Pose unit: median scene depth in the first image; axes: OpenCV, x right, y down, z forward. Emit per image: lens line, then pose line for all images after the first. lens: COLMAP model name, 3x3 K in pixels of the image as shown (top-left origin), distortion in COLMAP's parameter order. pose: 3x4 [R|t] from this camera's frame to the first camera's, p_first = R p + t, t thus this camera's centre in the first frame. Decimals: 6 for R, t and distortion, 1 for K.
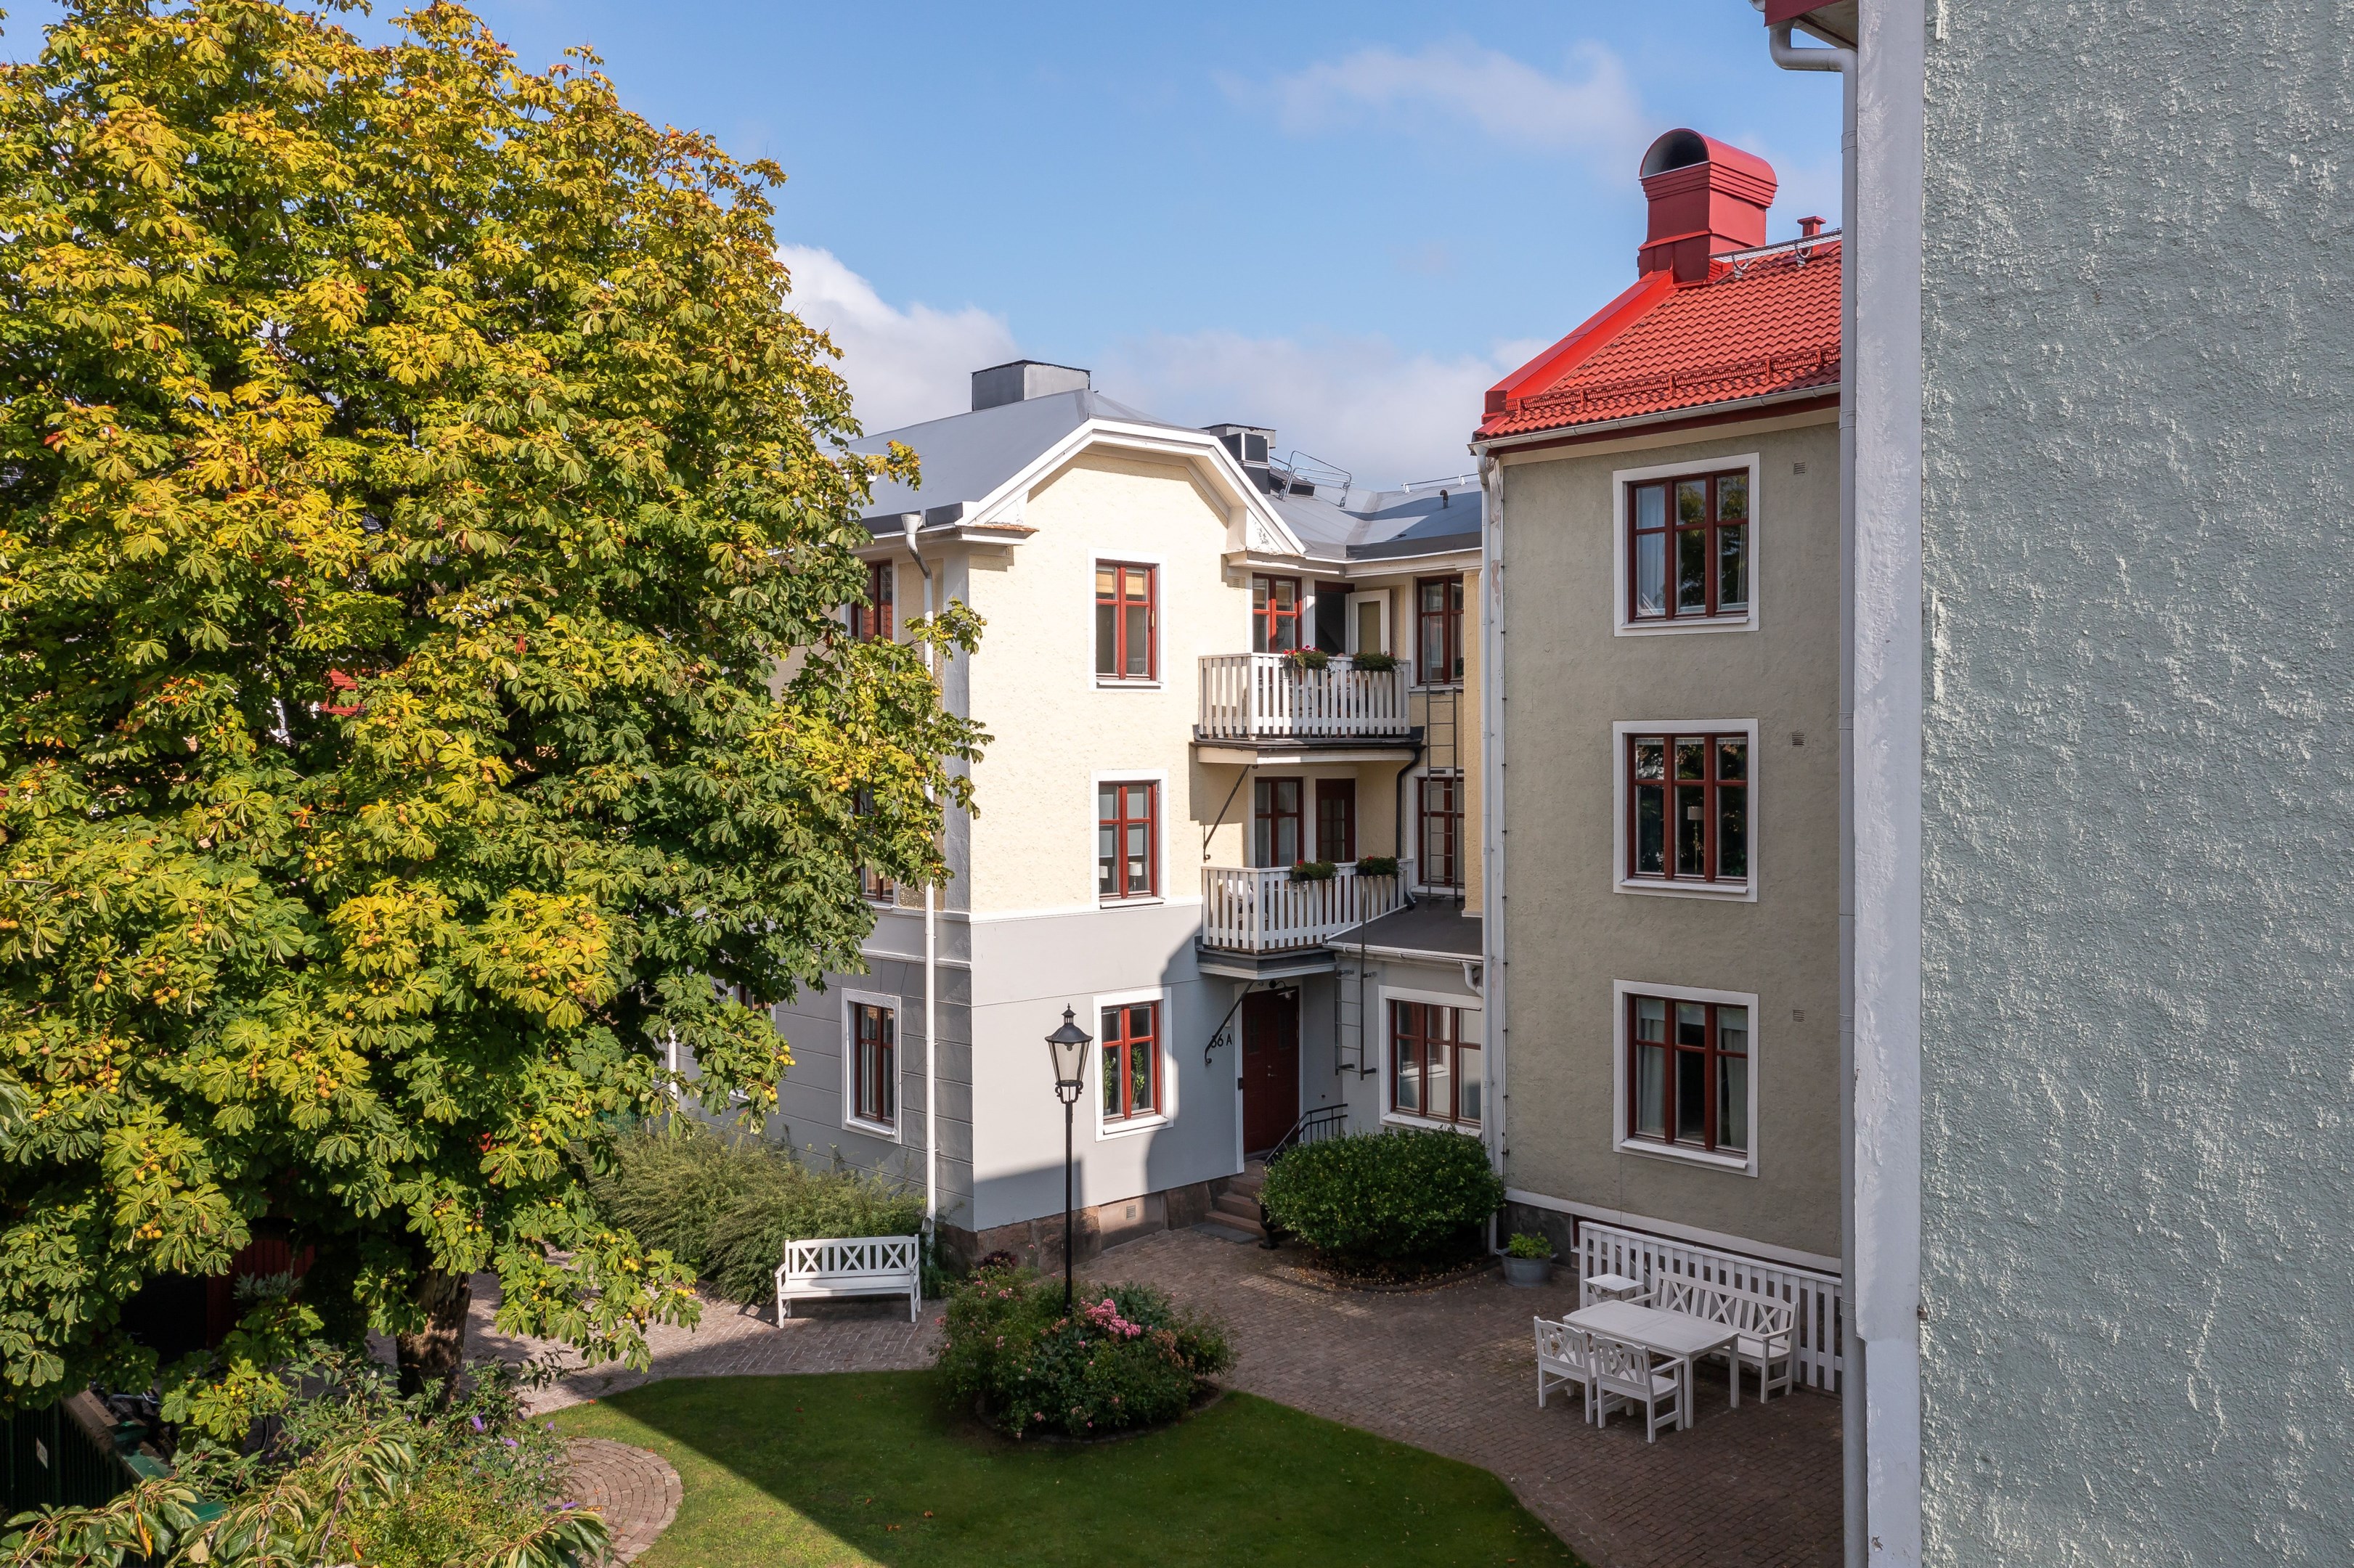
lens RADIAL K [[1863.6, 0, 1170.2], [0, 1863.6, 769.6], [0, 0, 1]] dist [-0.012333, 0.005455]
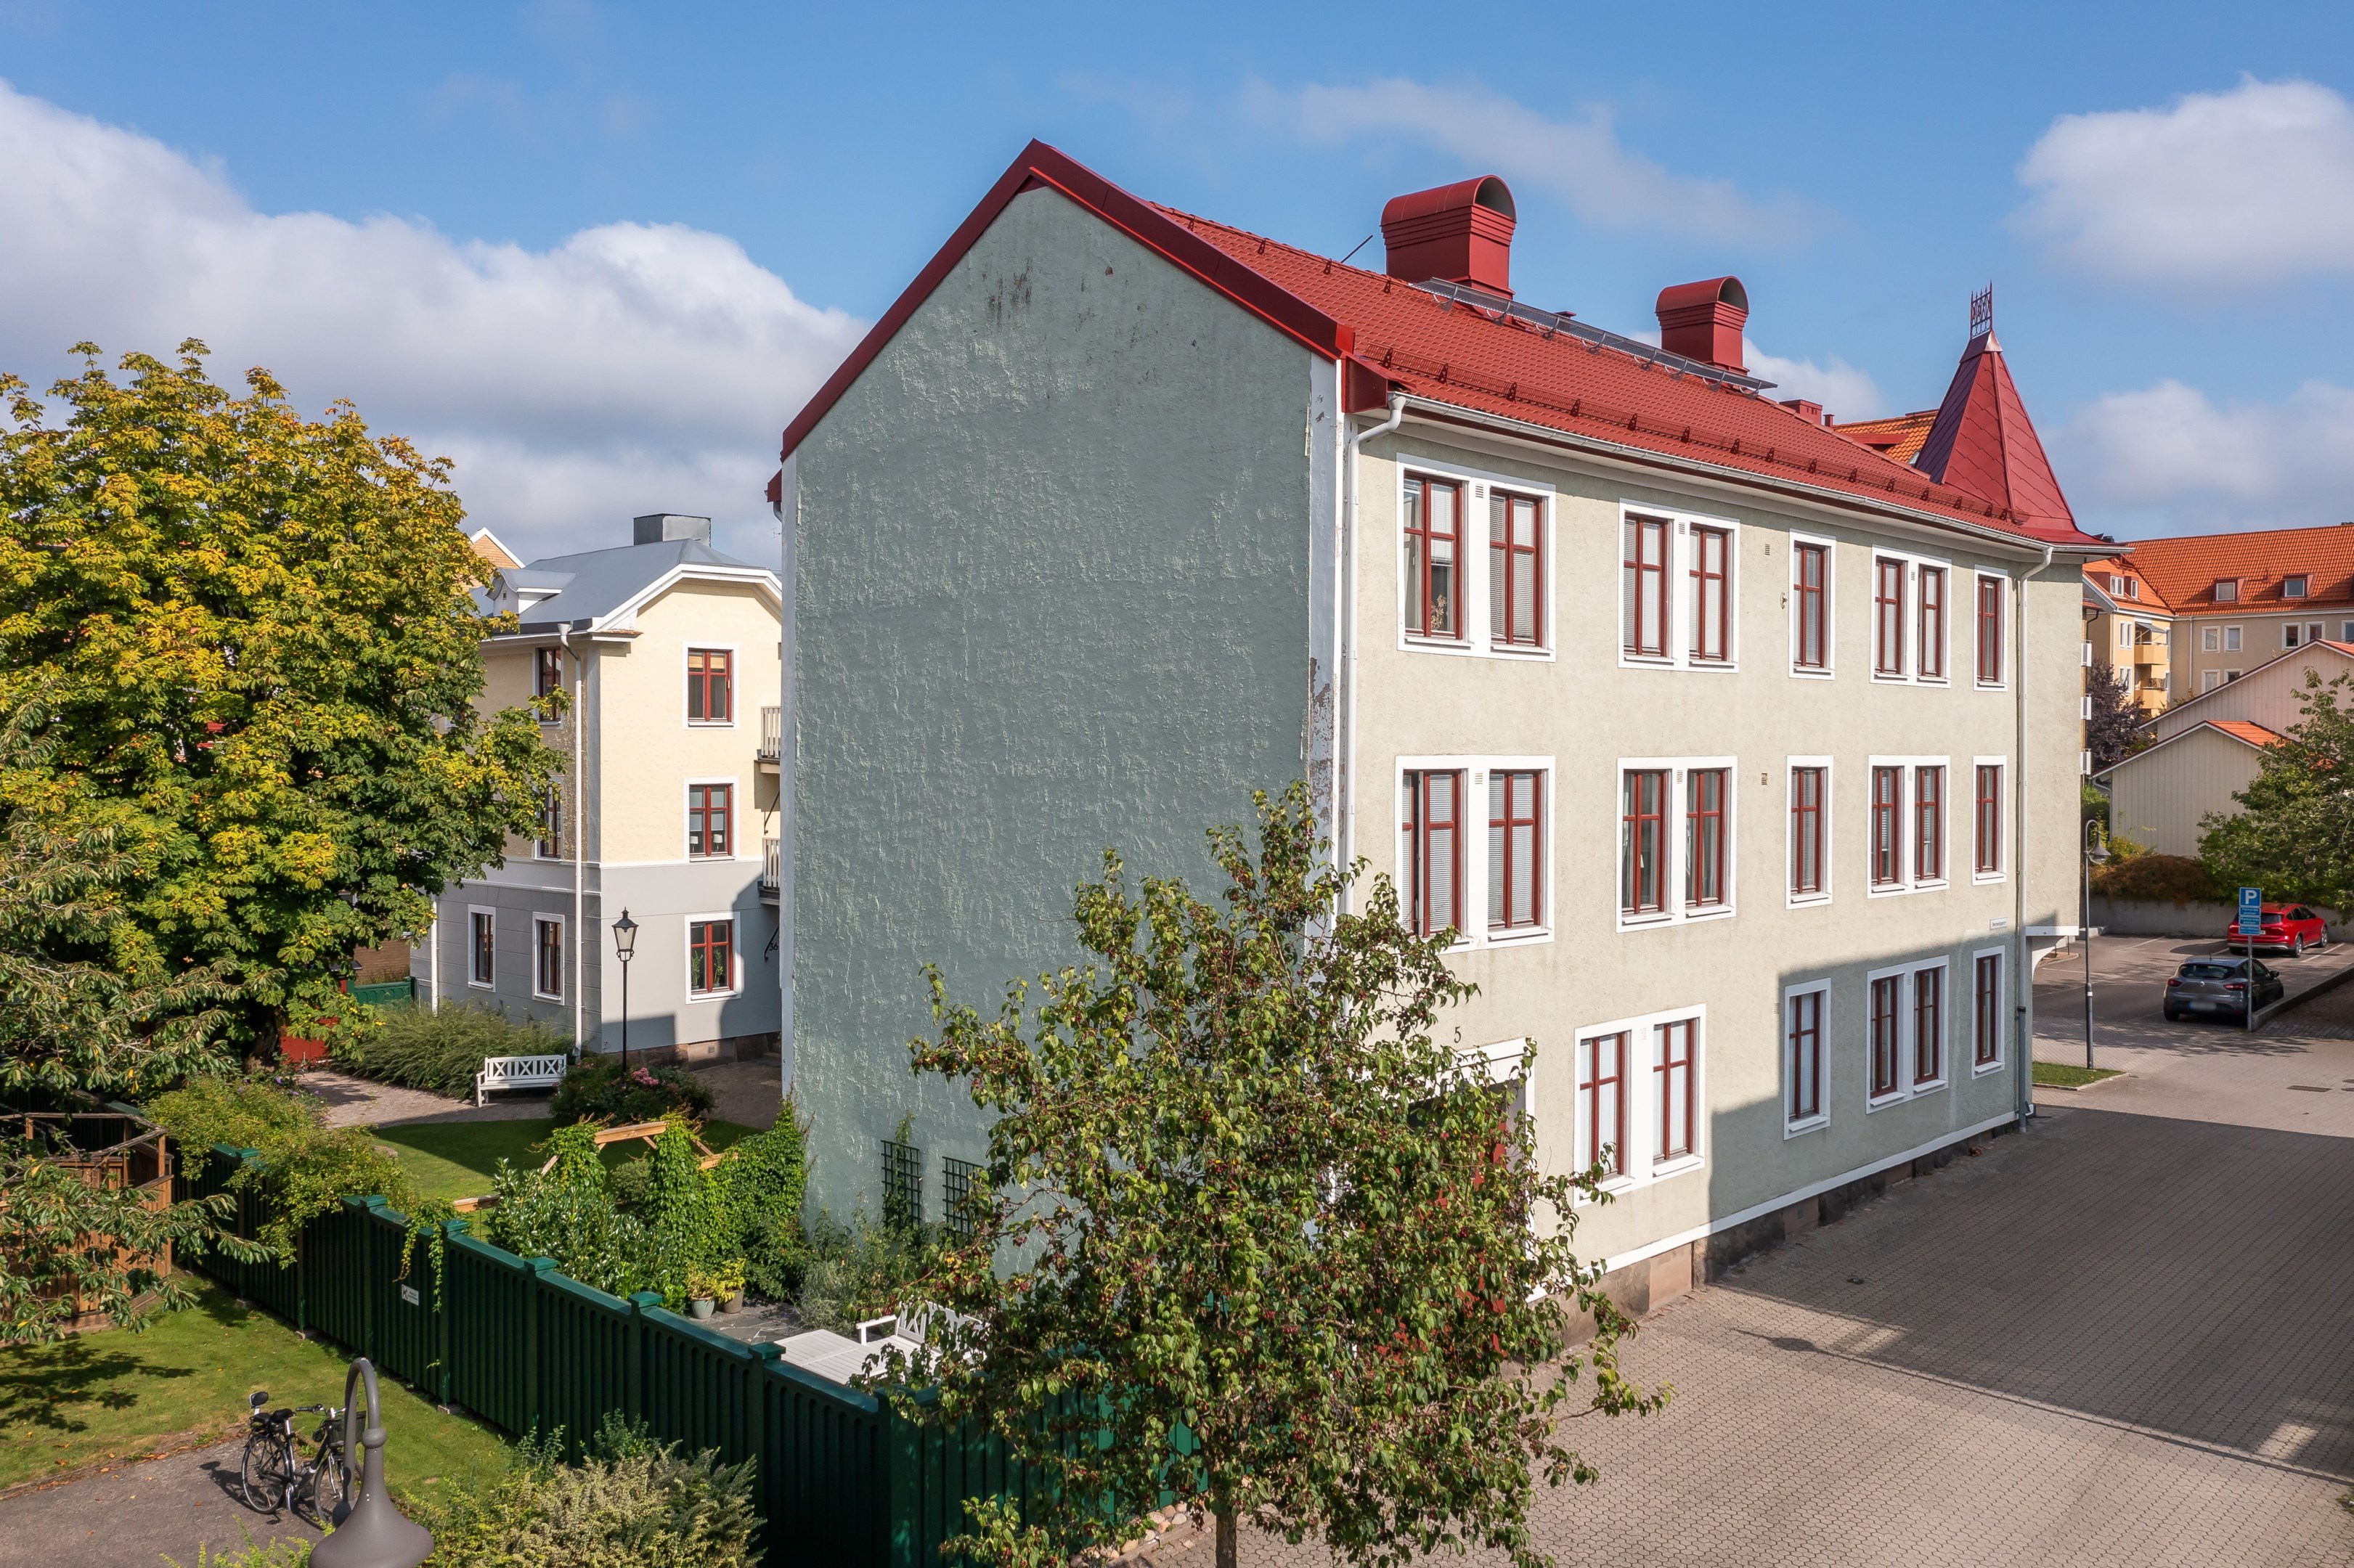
lens RADIAL K [[1863.6, 0, 1184.7], [0, 1863.6, 792.7], [0, 0, 1]] dist [-0.012333, 0.005455]
pose [[0.997805, 0.006633, 0.065881, 0.500582], [-0.007349, 0.999917, 0.010624, -0.011887], [-0.065805, -0.011085, 0.997771, -1.144192]]
